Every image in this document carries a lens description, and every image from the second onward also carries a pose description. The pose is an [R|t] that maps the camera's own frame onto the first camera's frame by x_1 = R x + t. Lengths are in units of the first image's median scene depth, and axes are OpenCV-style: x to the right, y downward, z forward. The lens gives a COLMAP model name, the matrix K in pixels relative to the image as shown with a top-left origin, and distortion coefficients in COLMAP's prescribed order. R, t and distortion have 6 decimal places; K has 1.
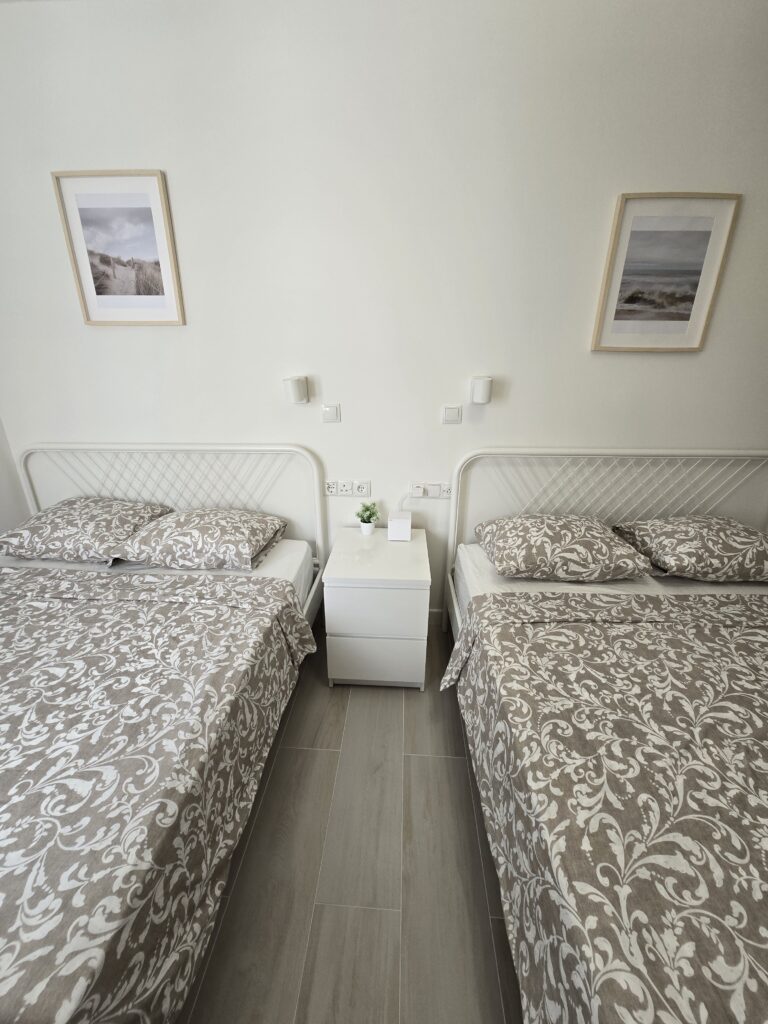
lens RADIAL K [[419.1, 0, 375.5], [0, 419.1, 515.8], [0, 0, 1]] dist [-0.008655, 0.002466]
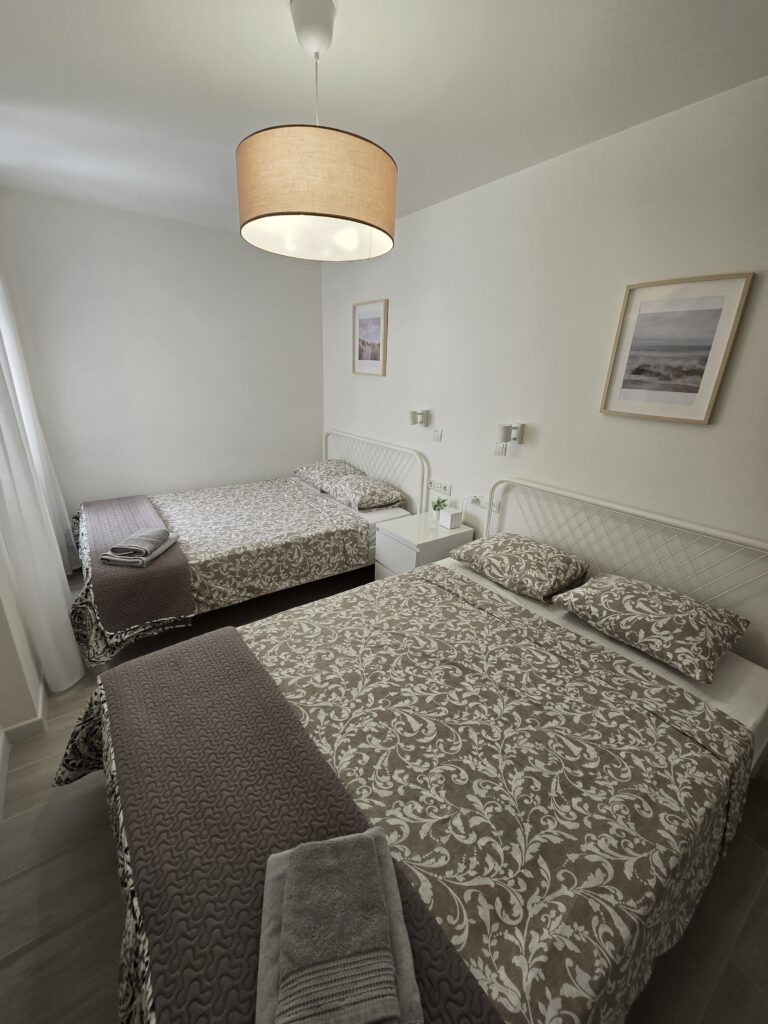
lens RADIAL K [[419.1, 0, 374.5], [0, 419.1, 517.2], [0, 0, 1]] dist [-0.008655, 0.002466]
pose [[0.631220, 0.281047, -0.722893, 1.149224], [-0.307298, 0.946386, 0.099608, -0.052034], [0.712130, 0.159269, 0.683743, -0.203130]]
